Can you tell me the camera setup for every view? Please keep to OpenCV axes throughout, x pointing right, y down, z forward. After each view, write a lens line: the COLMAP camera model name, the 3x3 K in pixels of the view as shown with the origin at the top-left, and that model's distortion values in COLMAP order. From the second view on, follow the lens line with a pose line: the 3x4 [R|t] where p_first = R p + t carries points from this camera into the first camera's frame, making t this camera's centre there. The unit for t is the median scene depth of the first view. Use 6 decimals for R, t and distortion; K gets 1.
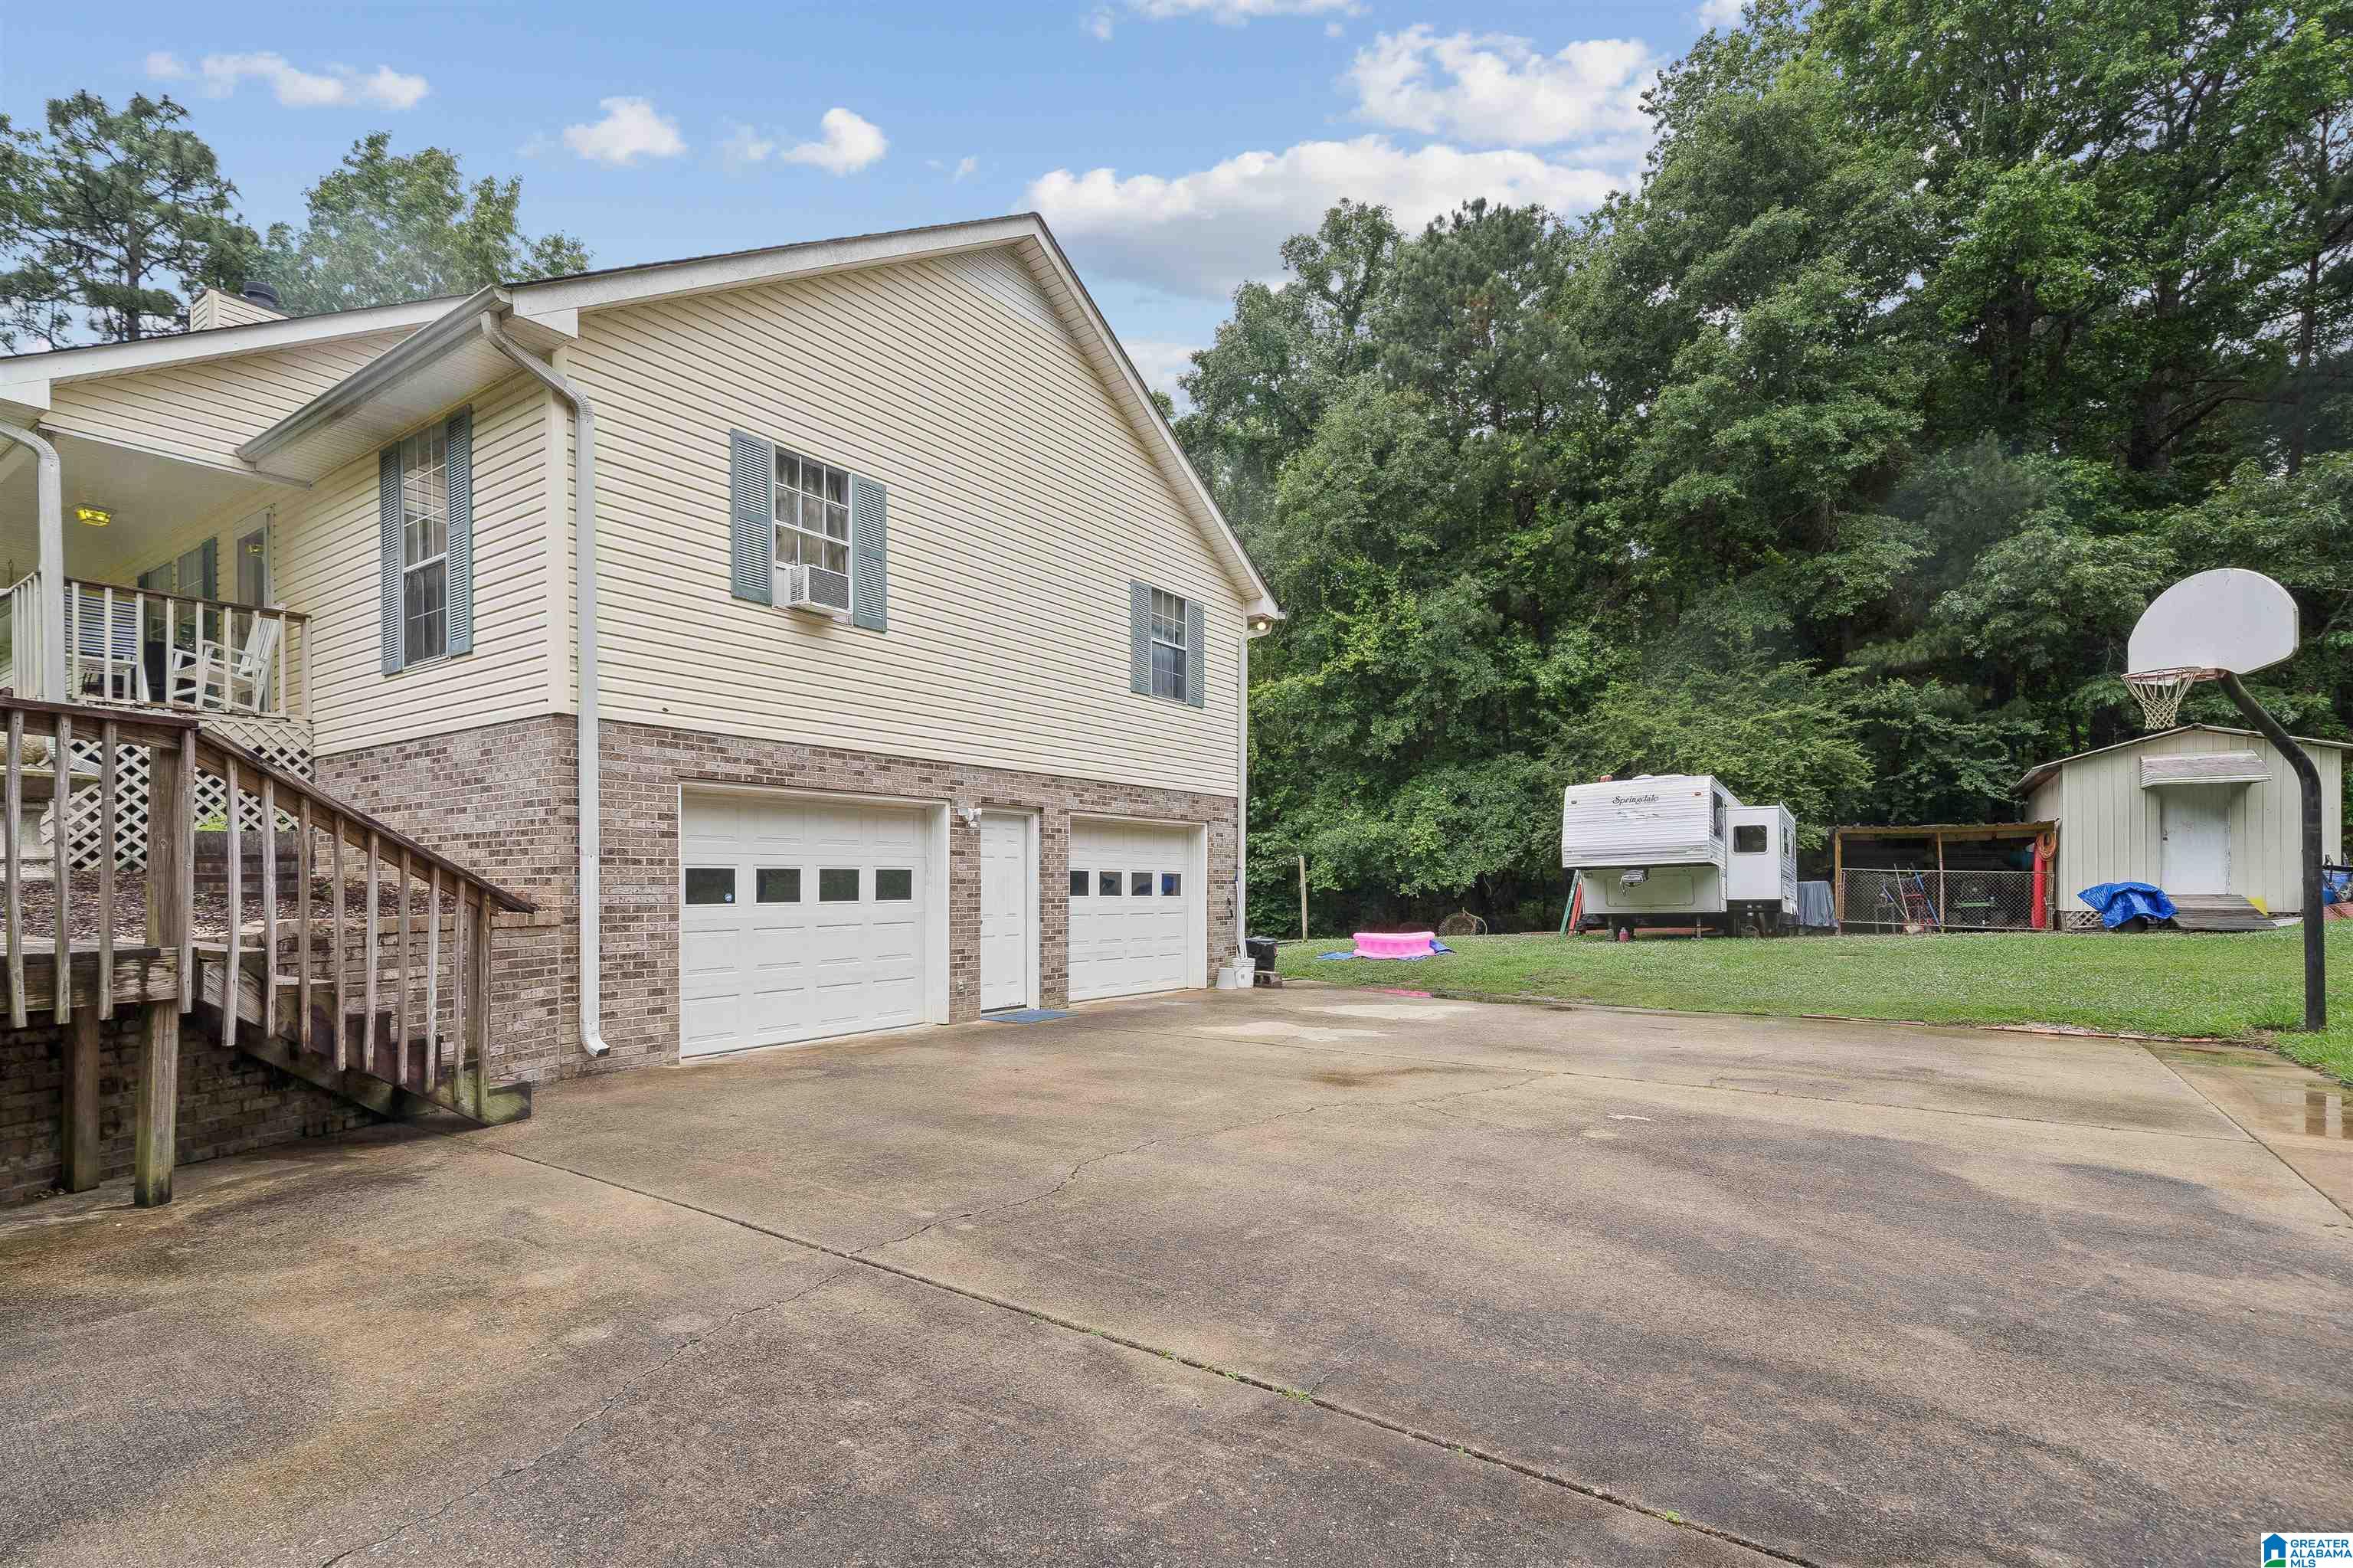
lens RADIAL K [[1118.0, 0, 1166.1], [0, 1118.0, 897.5], [0, 0, 1]] dist [0.008443, 0.000549]
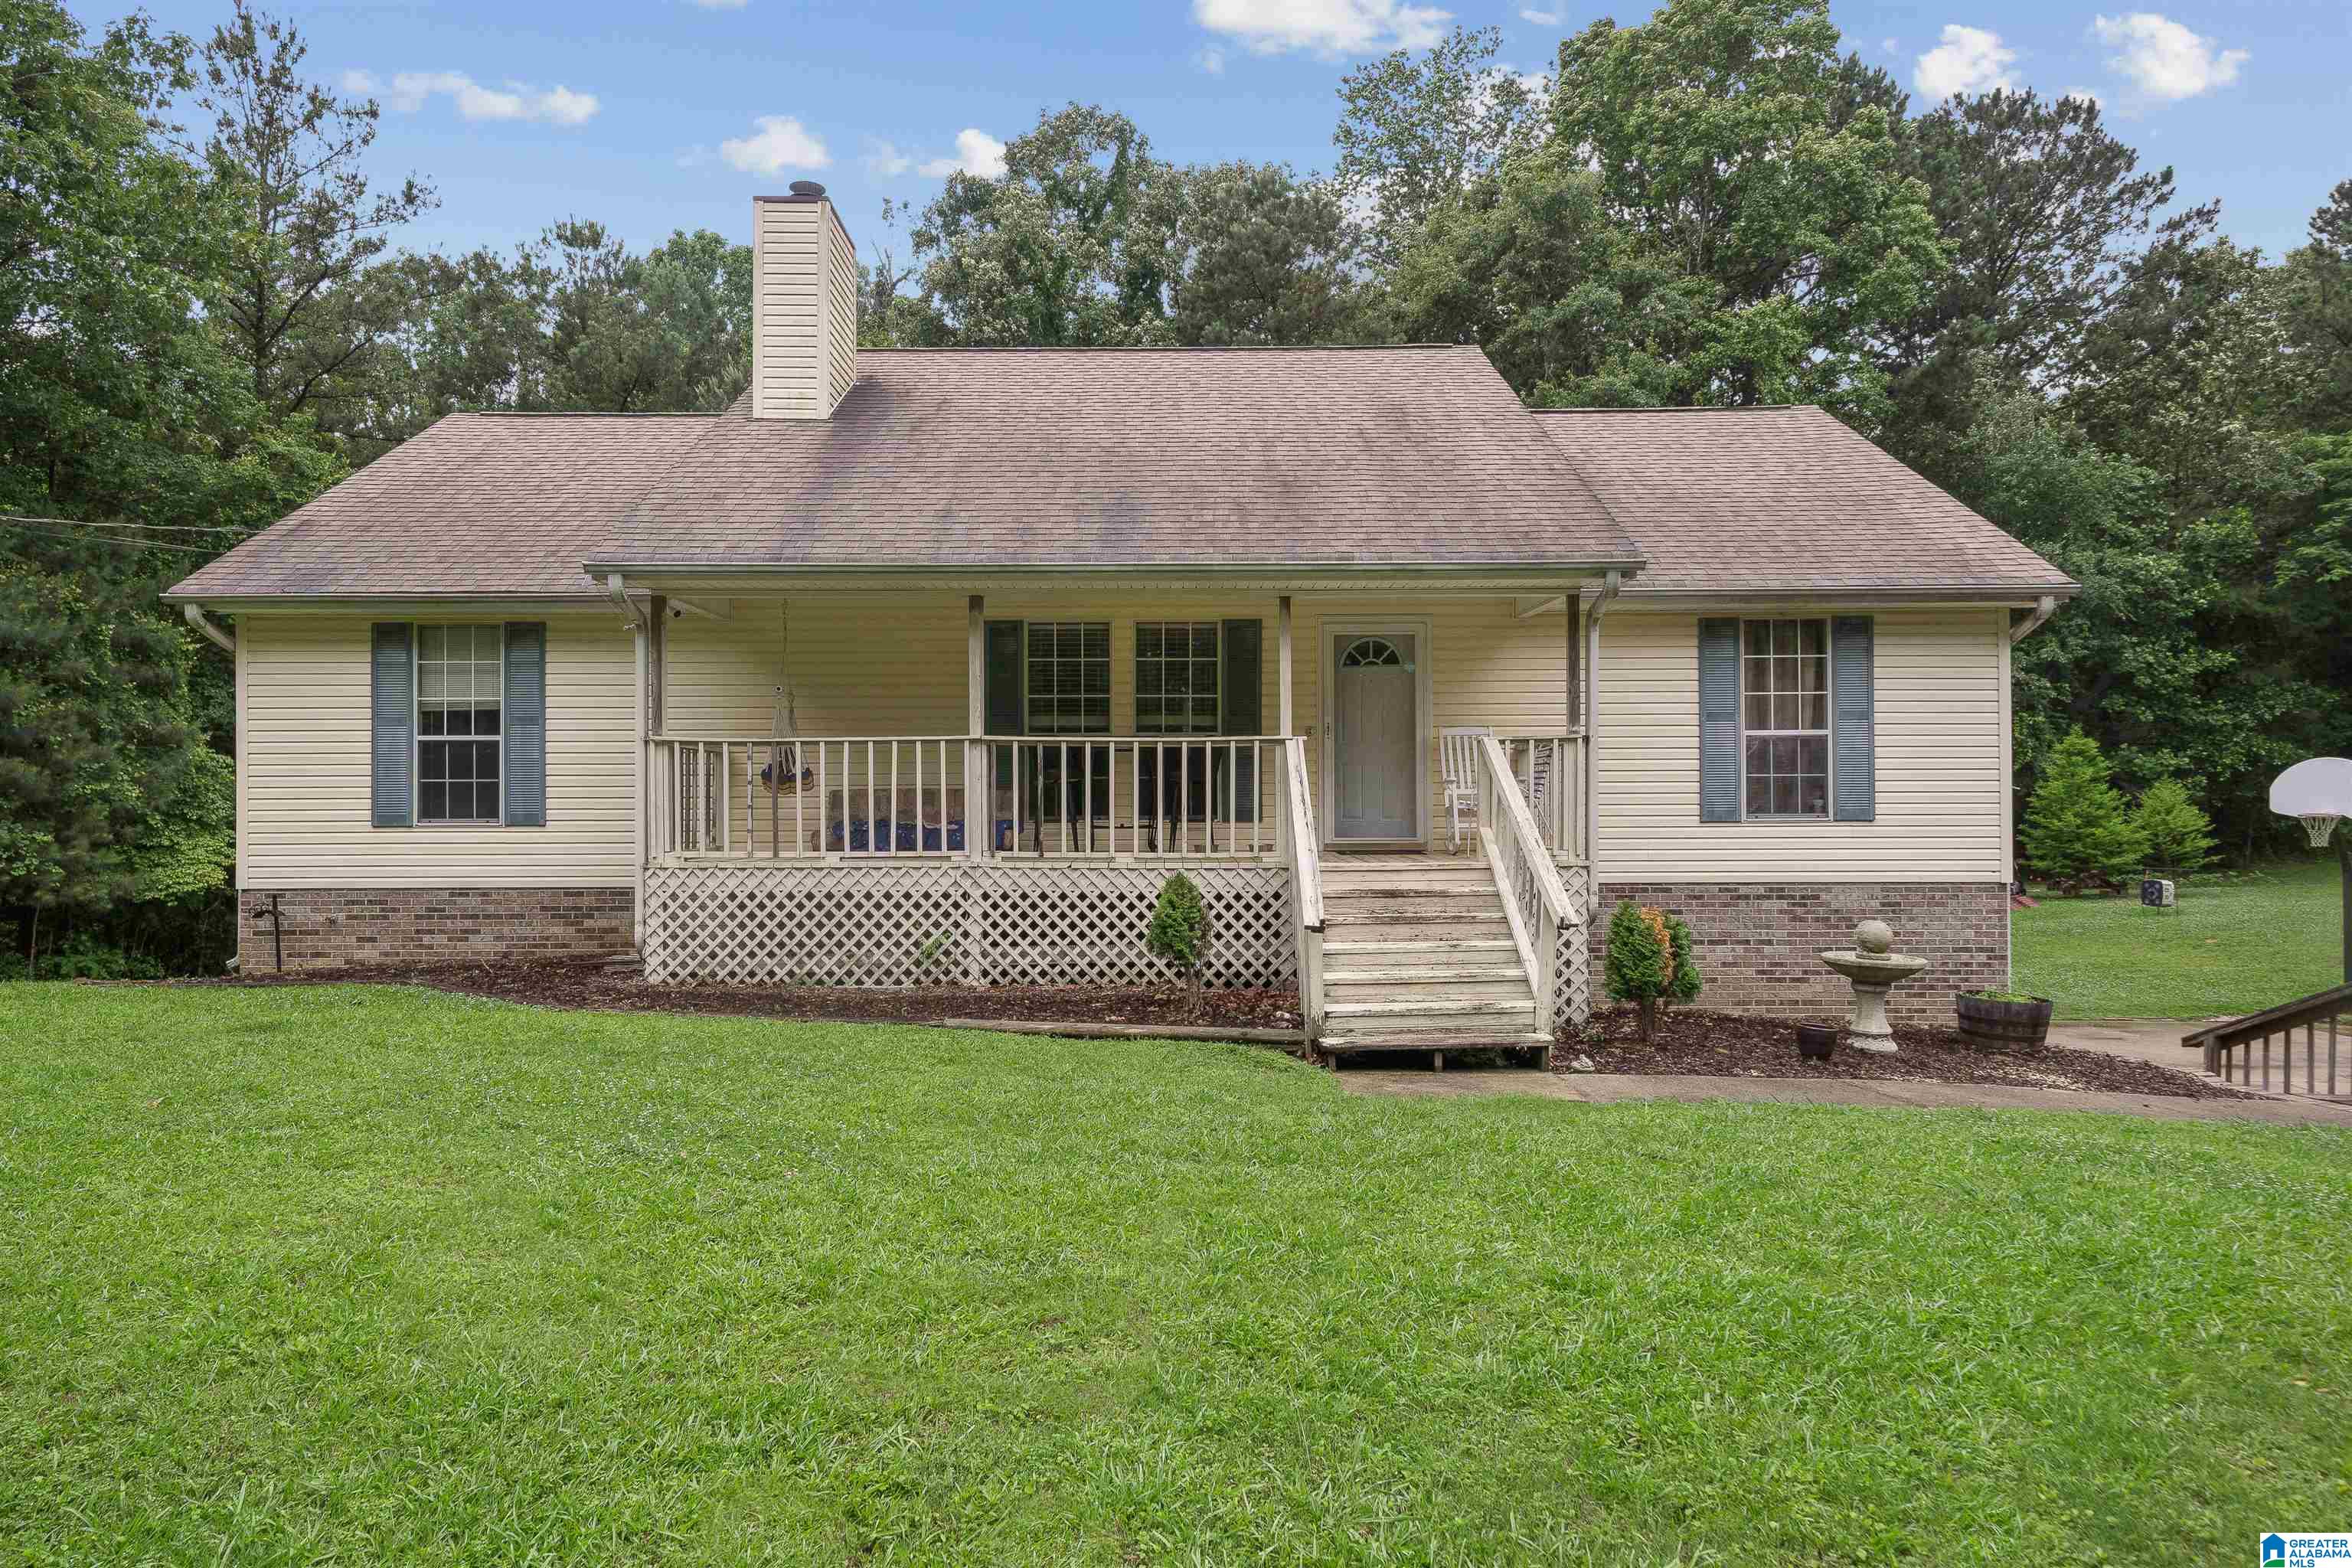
lens RADIAL K [[1472.4, 0, 1178.8], [0, 1472.4, 784.7], [0, 0, 1]] dist [0.026540, 0.001611]
pose [[0.811151, 0.008379, 0.584777, -0.836865], [0.005525, 0.999743, -0.021989, -0.087938], [-0.584811, 0.021067, 0.810896, 0.055955]]
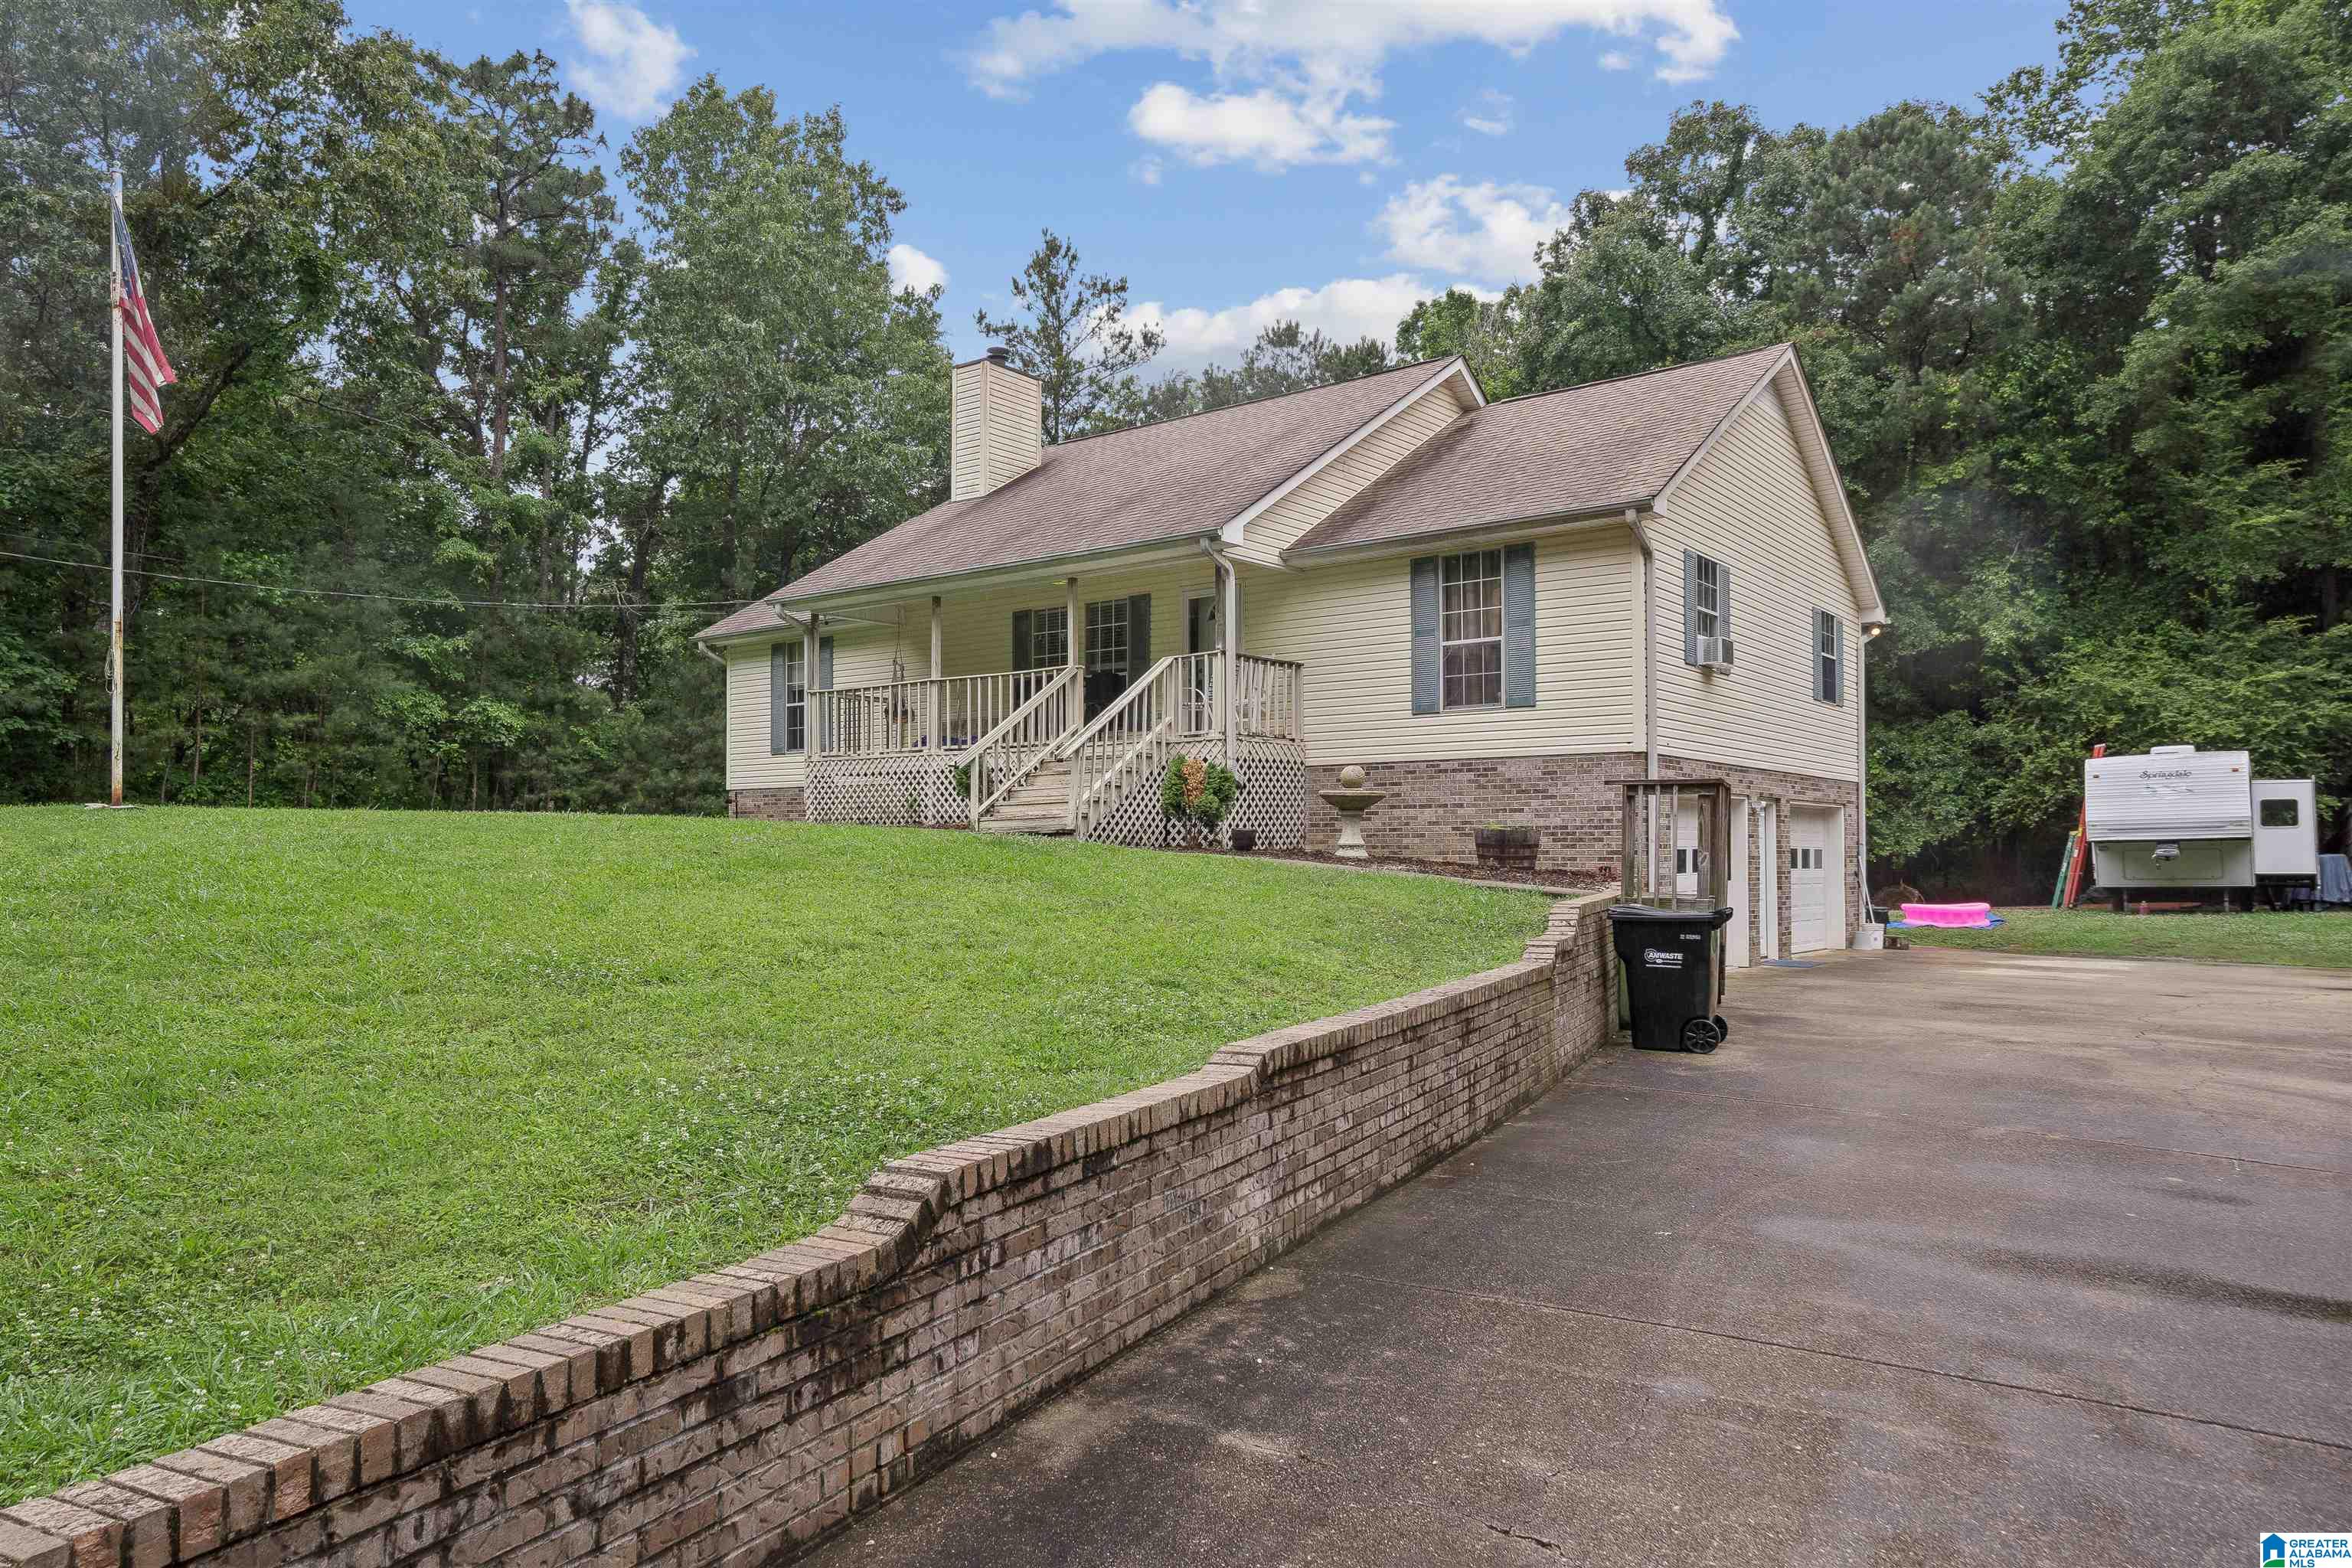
lens RADIAL K [[1531.6, 0, 1153.9], [0, 1531.6, 784.4], [0, 0, 1]] dist [0.034990, 0.006106]
pose [[0.999123, 0.001128, -0.041857, -0.404917], [-0.003251, 0.998709, -0.050697, -0.003612], [0.041745, 0.050789, 0.997837, -0.410426]]
